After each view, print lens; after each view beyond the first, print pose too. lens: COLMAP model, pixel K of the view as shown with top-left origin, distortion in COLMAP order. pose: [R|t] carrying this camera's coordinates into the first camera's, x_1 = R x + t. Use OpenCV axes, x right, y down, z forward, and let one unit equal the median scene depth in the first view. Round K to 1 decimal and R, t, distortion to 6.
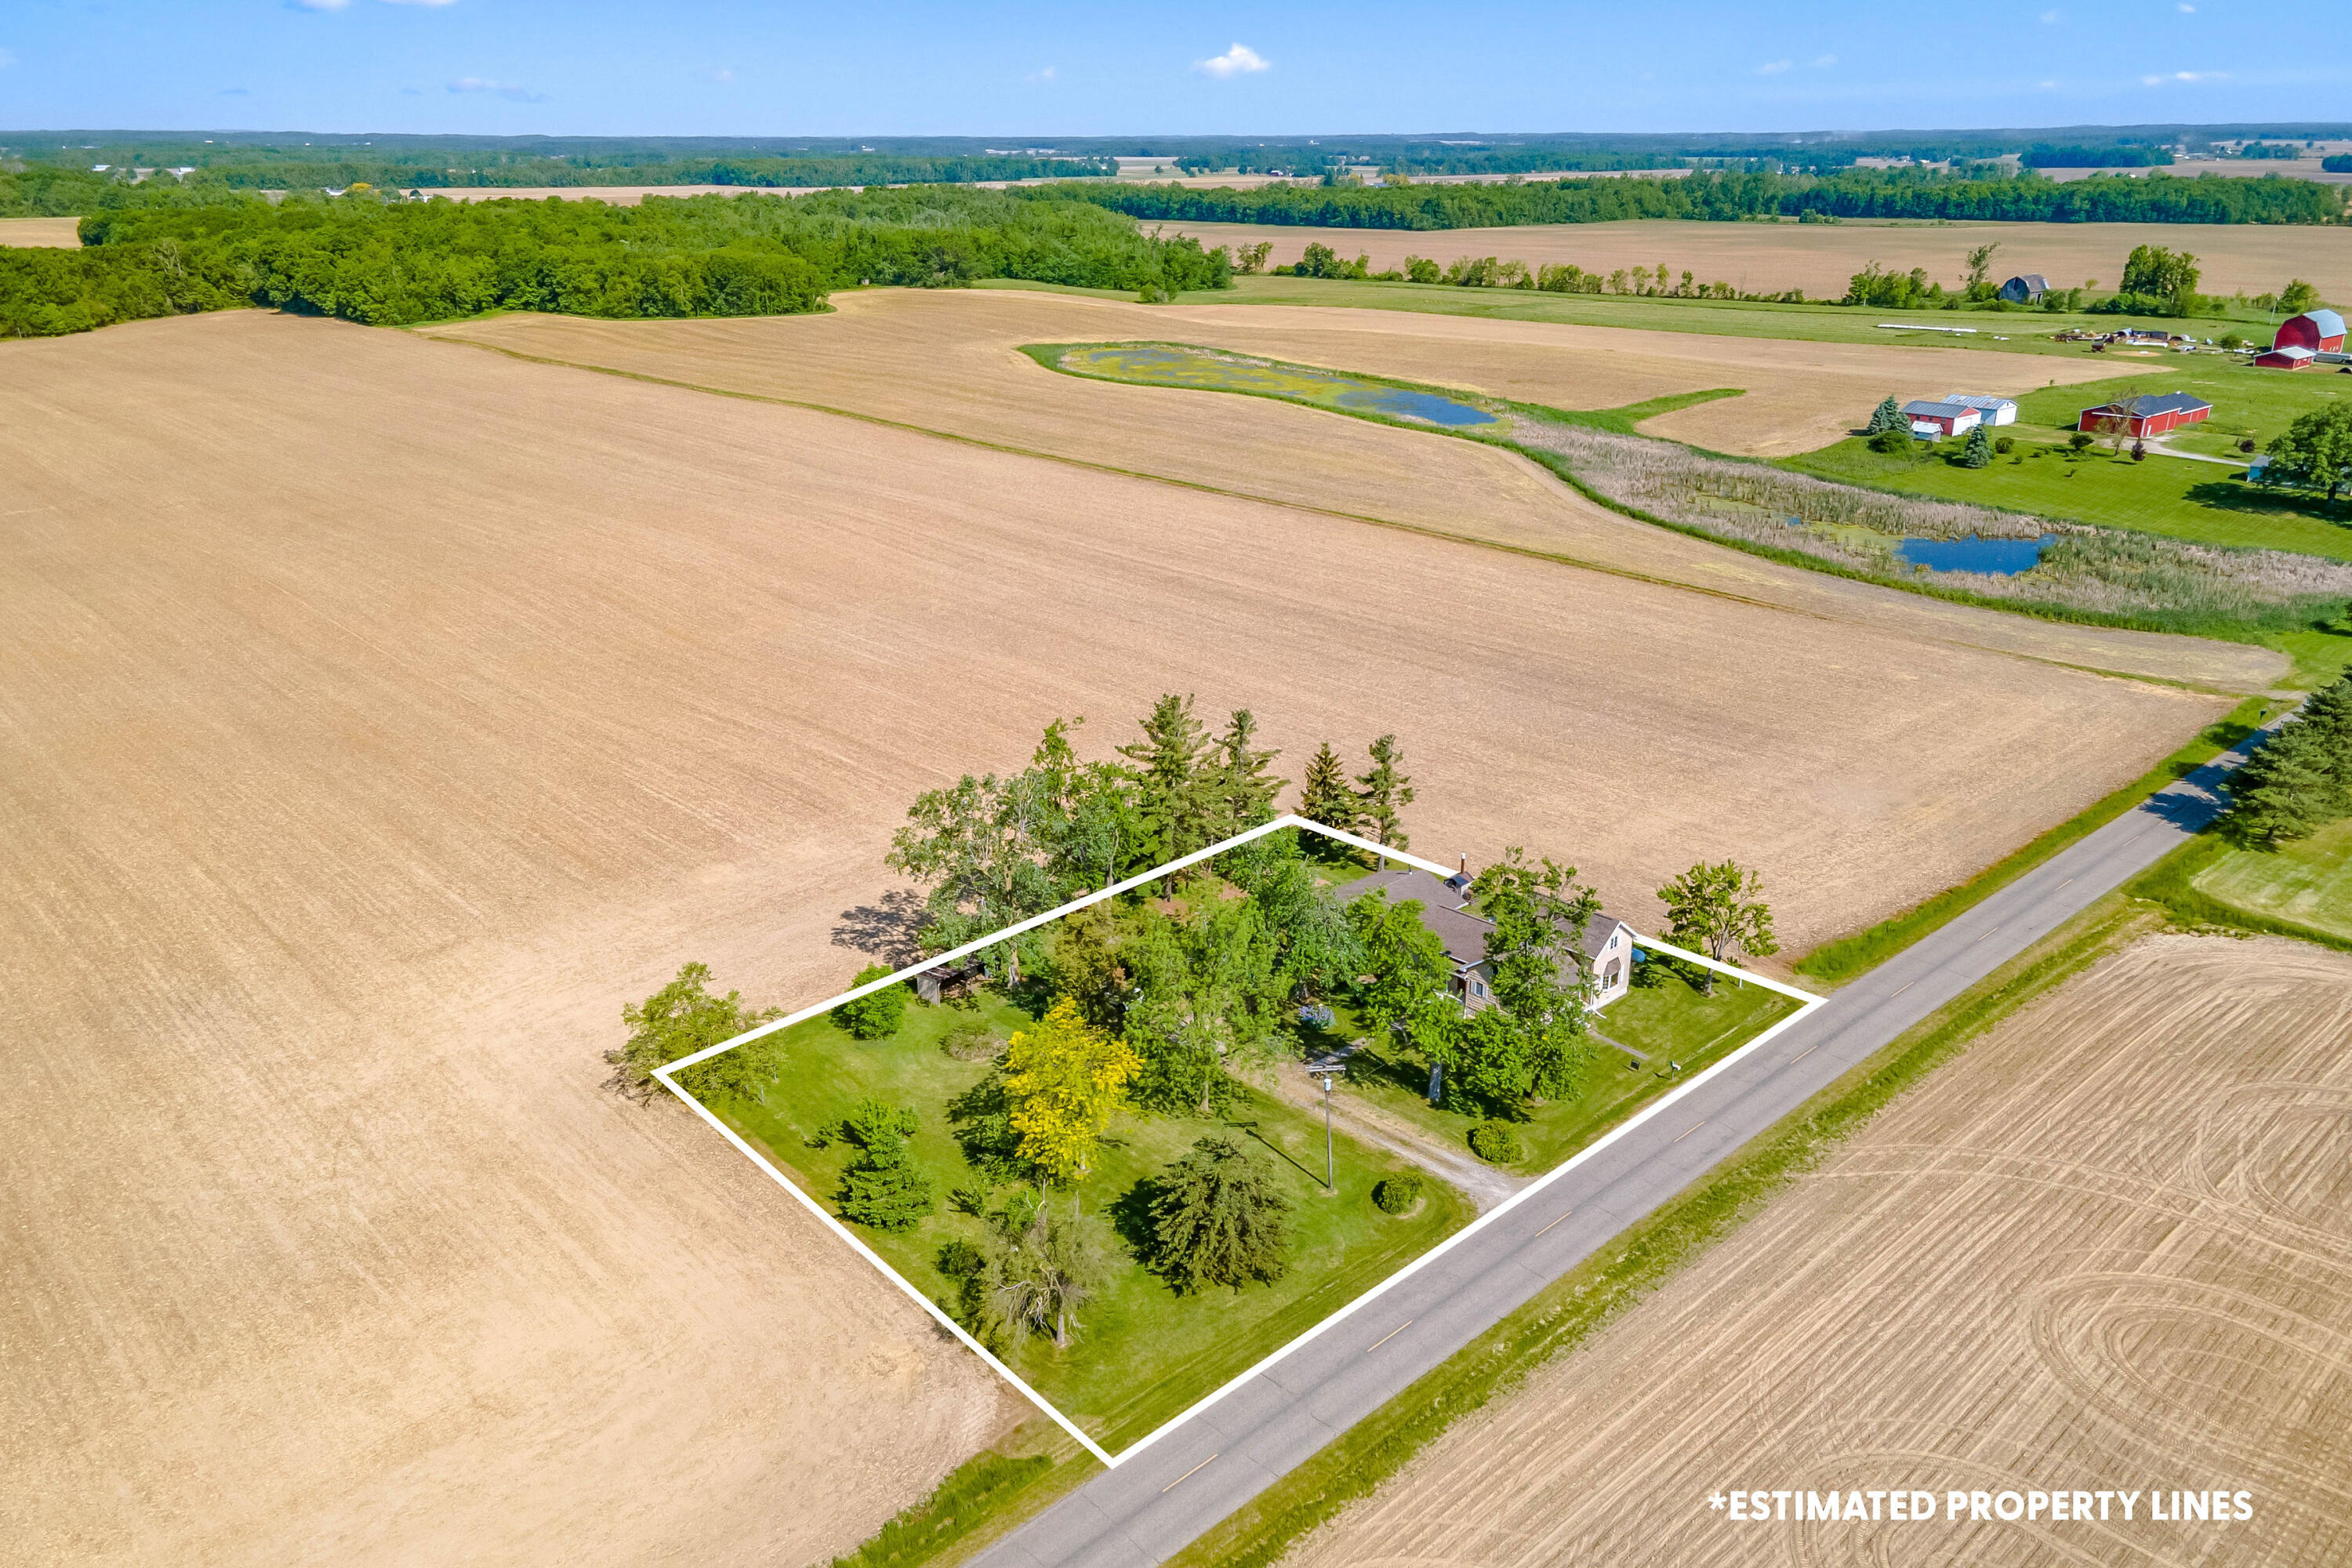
lens RADIAL K [[1749.8, 0, 1176.8], [0, 1749.8, 767.6], [0, 0, 1]] dist [0.015225, 0.050761]
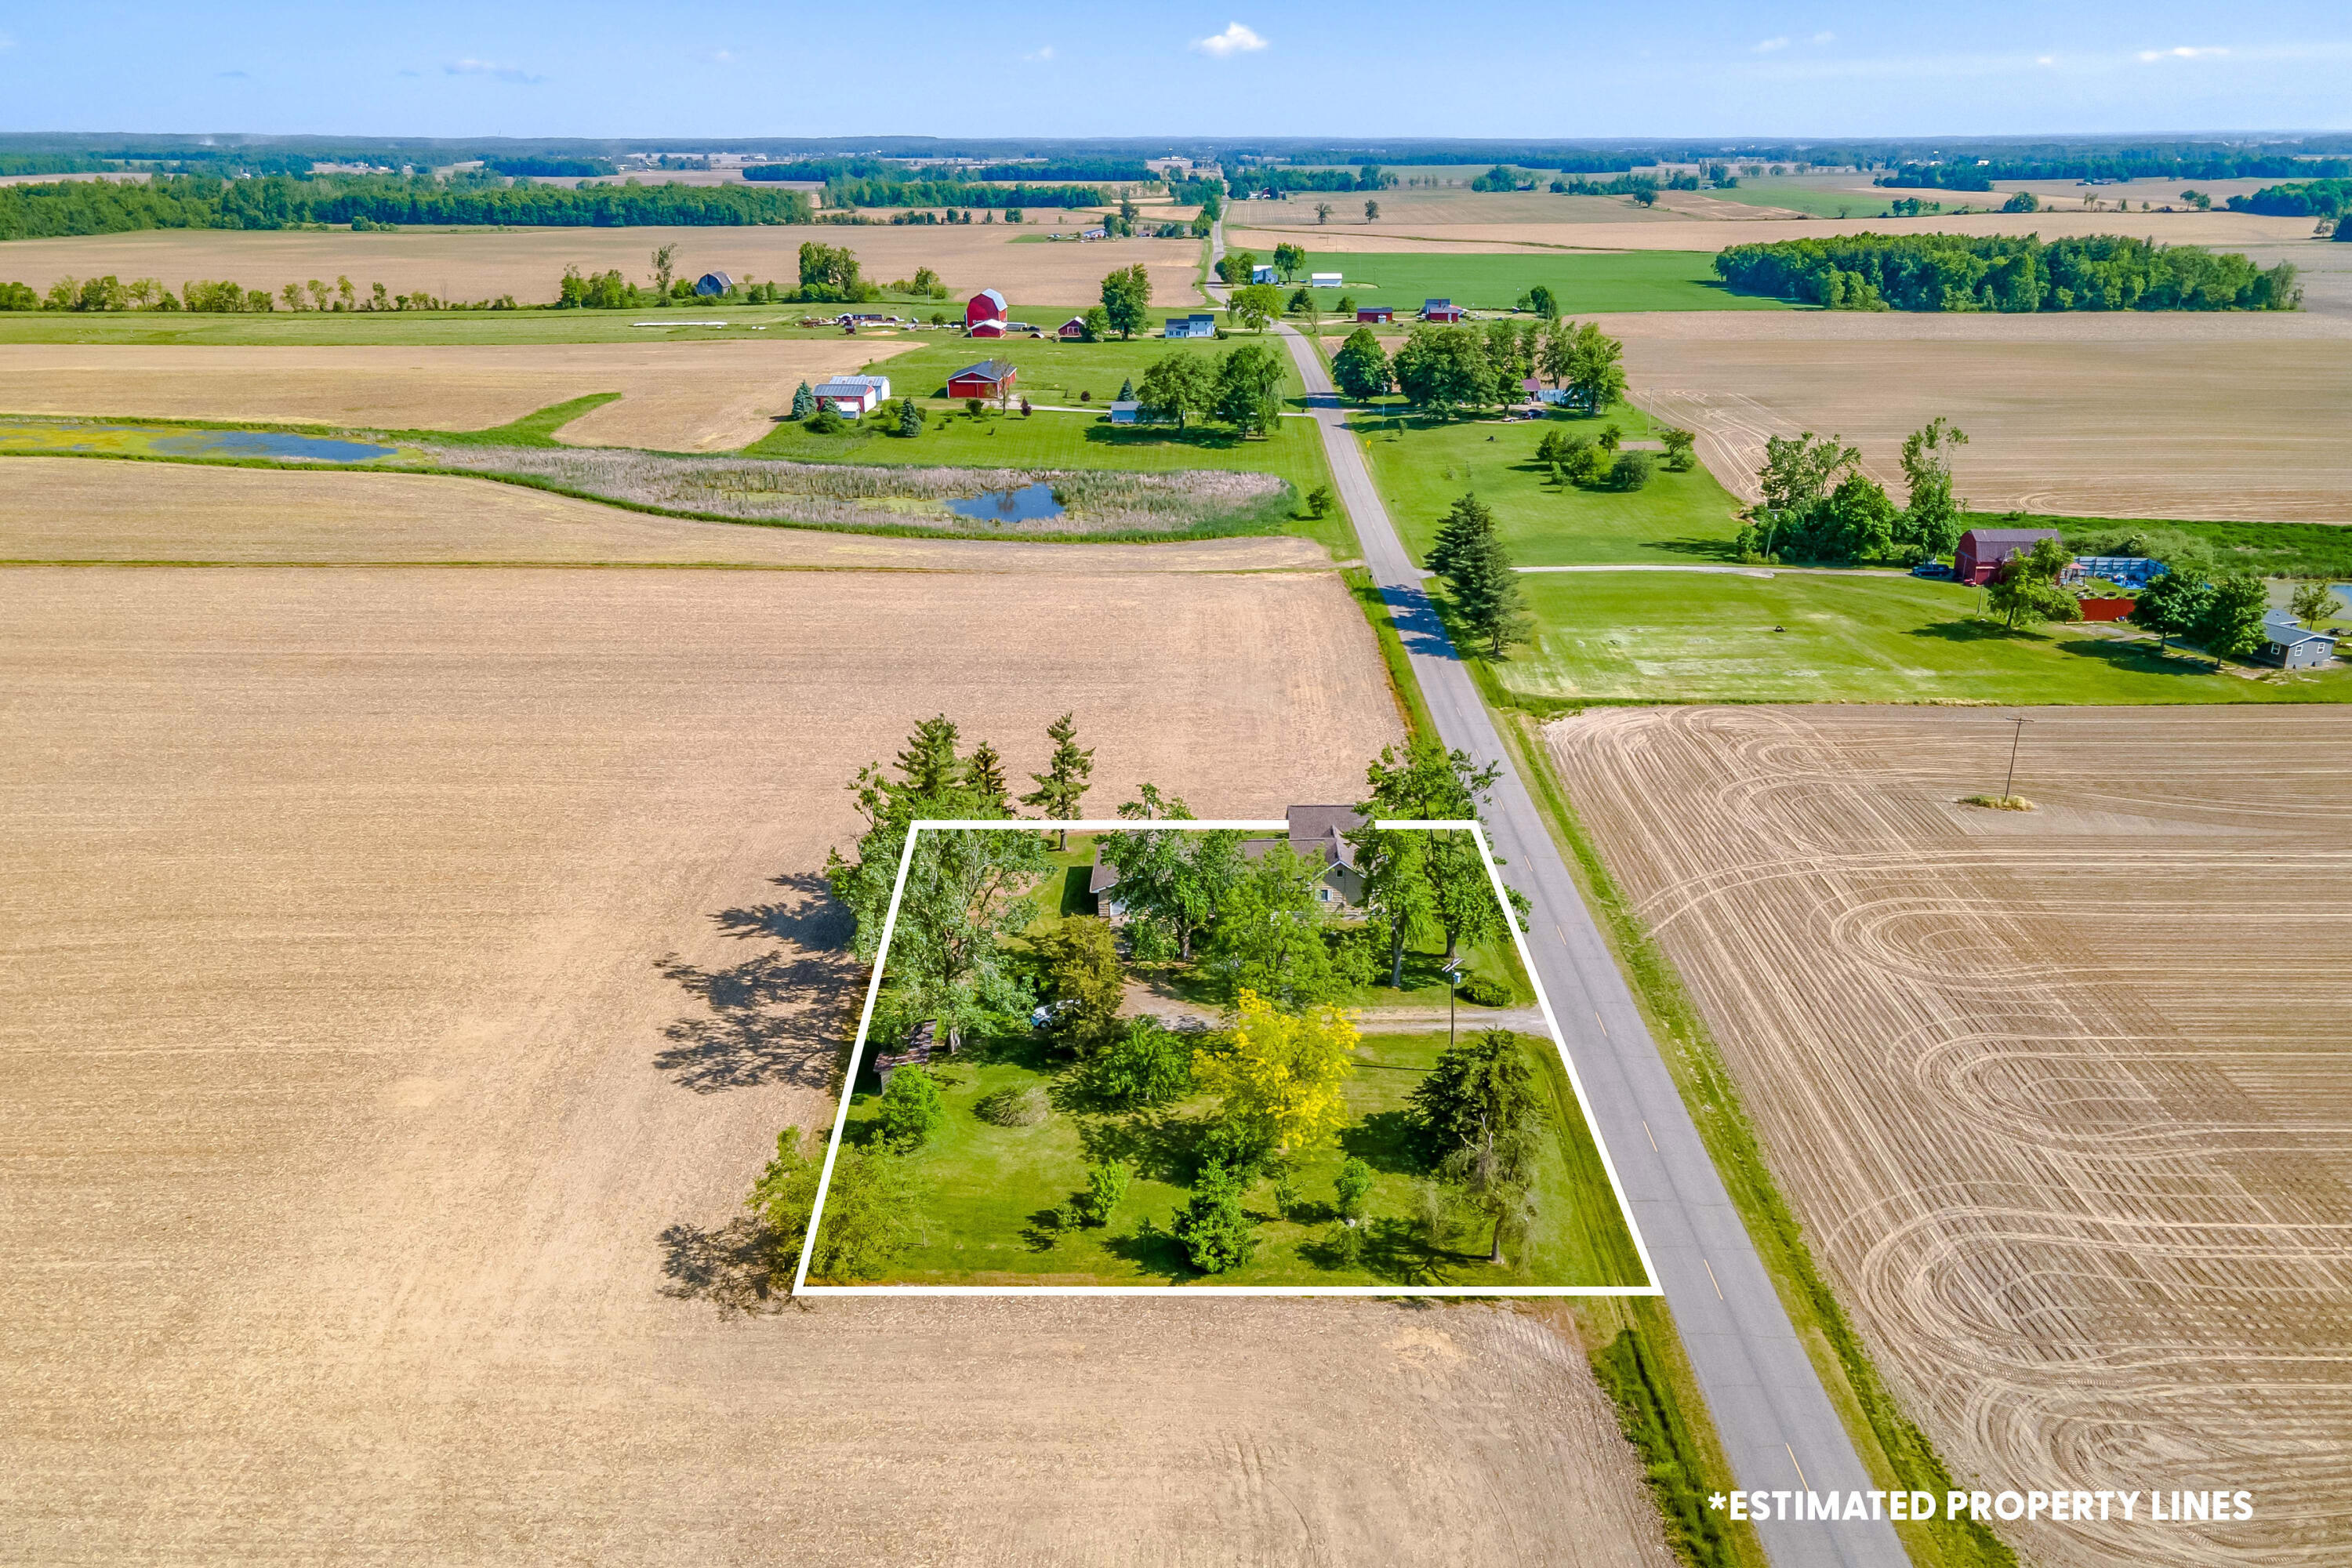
lens RADIAL K [[1749.8, 0, 1176.8], [0, 1749.8, 767.6], [0, 0, 1]] dist [0.015225, 0.050761]
pose [[0.693927, -0.244660, 0.677205, -0.219011], [0.247309, 0.964273, 0.094956, -0.028374], [-0.676243, 0.101586, 0.729641, 0.083490]]
